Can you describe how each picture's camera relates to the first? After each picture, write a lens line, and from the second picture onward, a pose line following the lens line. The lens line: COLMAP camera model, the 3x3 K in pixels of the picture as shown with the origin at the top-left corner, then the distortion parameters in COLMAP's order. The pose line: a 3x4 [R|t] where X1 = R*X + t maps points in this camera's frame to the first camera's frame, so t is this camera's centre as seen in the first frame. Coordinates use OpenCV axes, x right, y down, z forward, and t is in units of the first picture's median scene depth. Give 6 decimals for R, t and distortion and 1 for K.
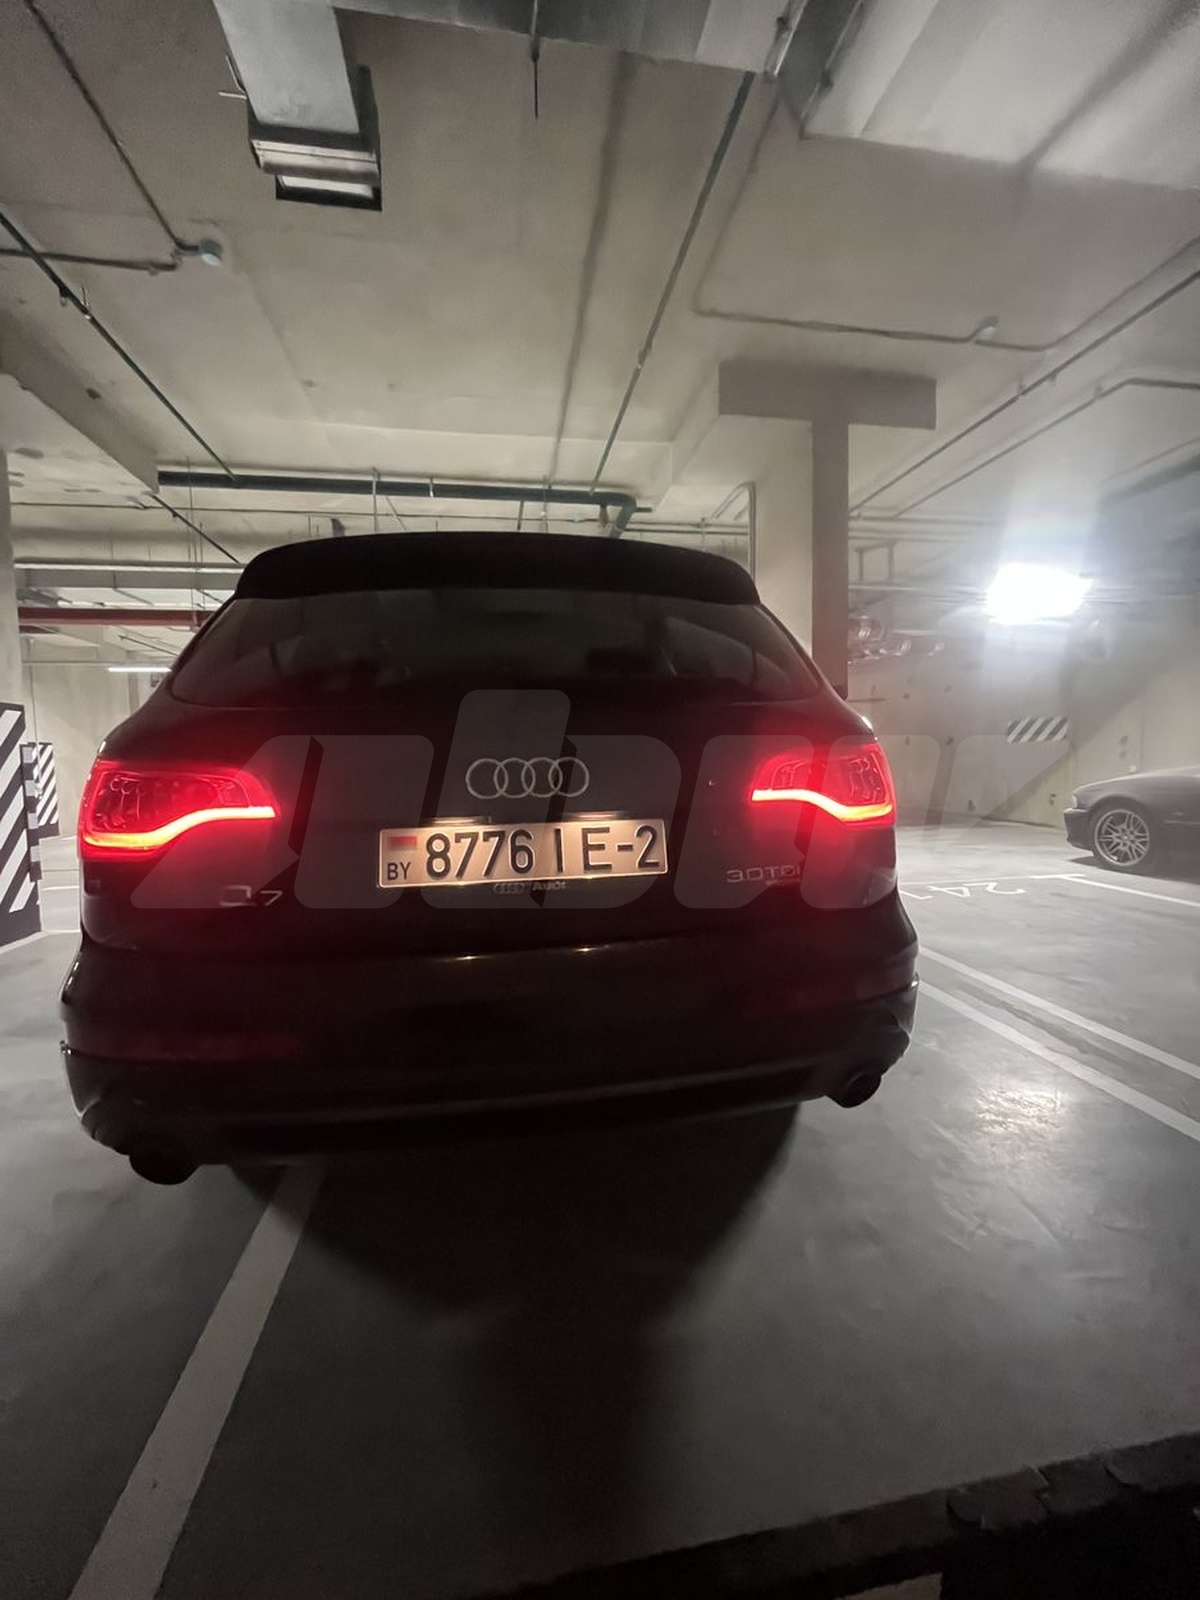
lens RADIAL K [[648.8, 0, 590.3], [0, 648.8, 800.8], [0, 0, 1]] dist [0.000444, -0.000136]
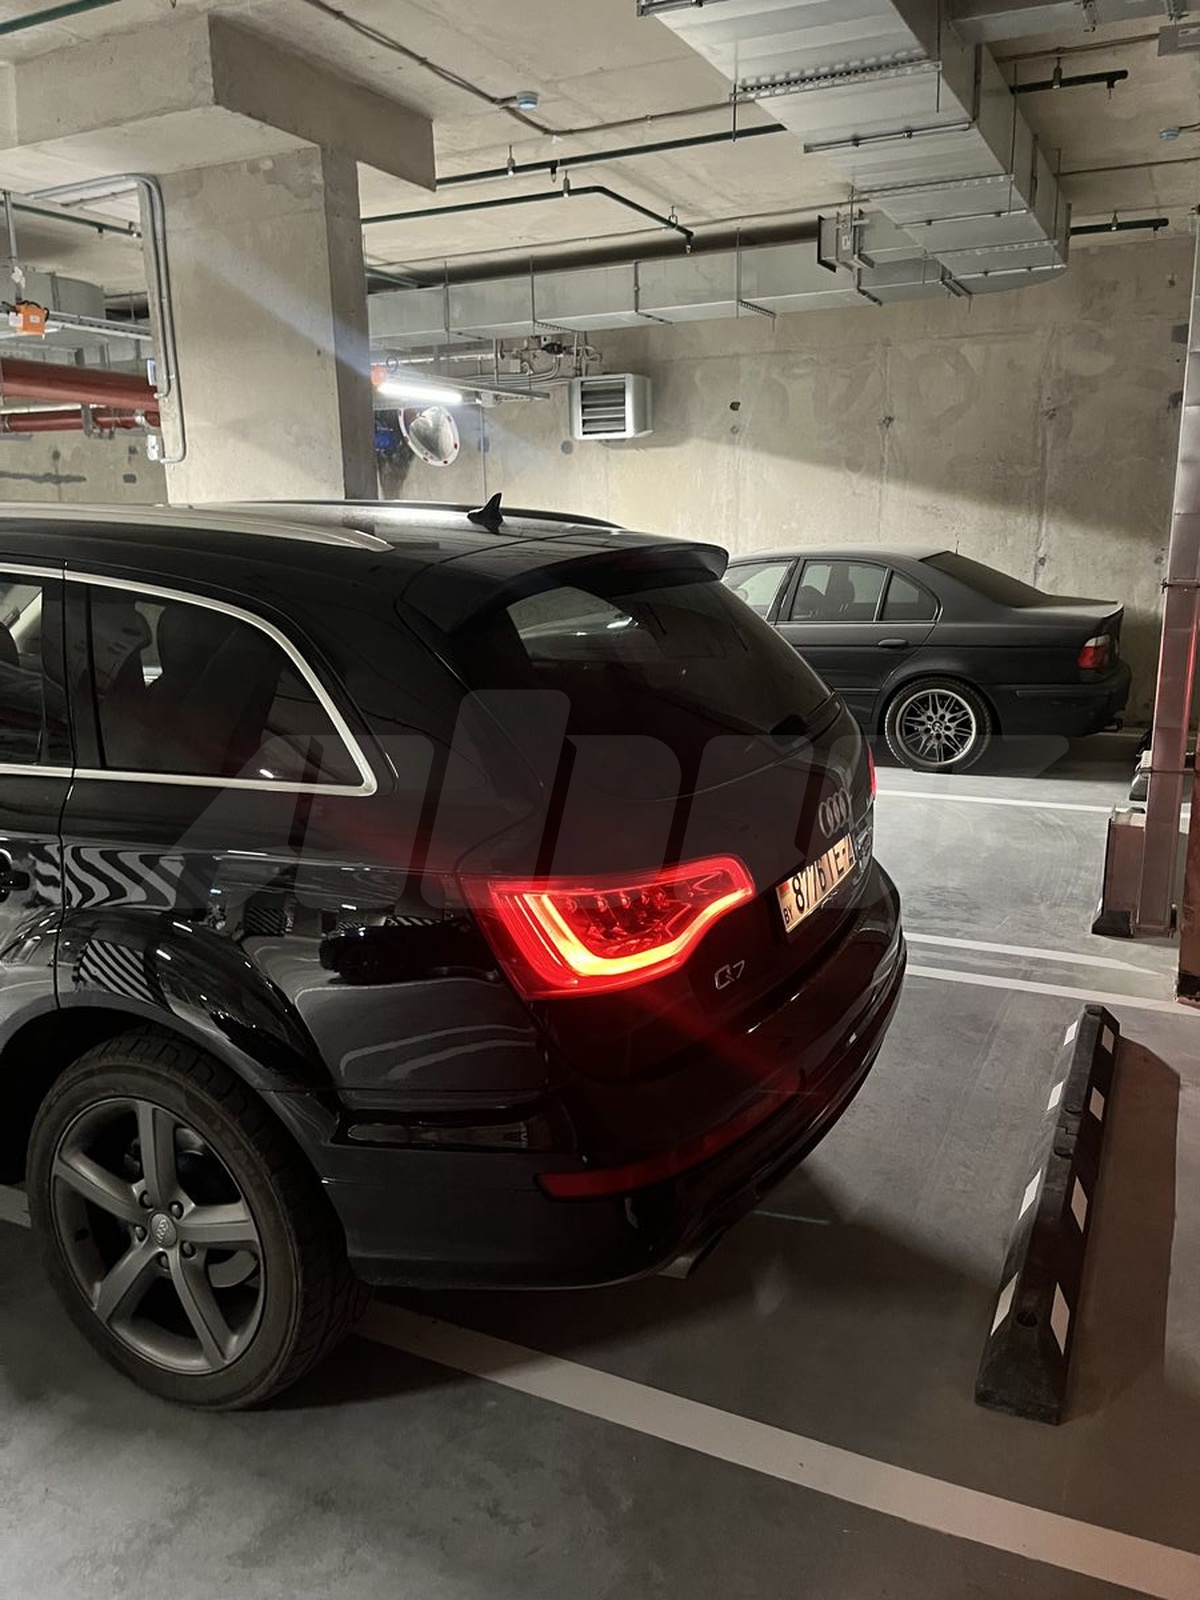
lens RADIAL K [[1216.4, 0, 599.2], [0, 1216.4, 799.6], [0, 0, 1]] dist [0.056585, -0.063115]
pose [[0.577998, -0.178896, 0.796187, -2.056078], [0.062908, 0.982539, 0.175099, -0.460308], [-0.813610, -0.051121, 0.579160, 0.054063]]
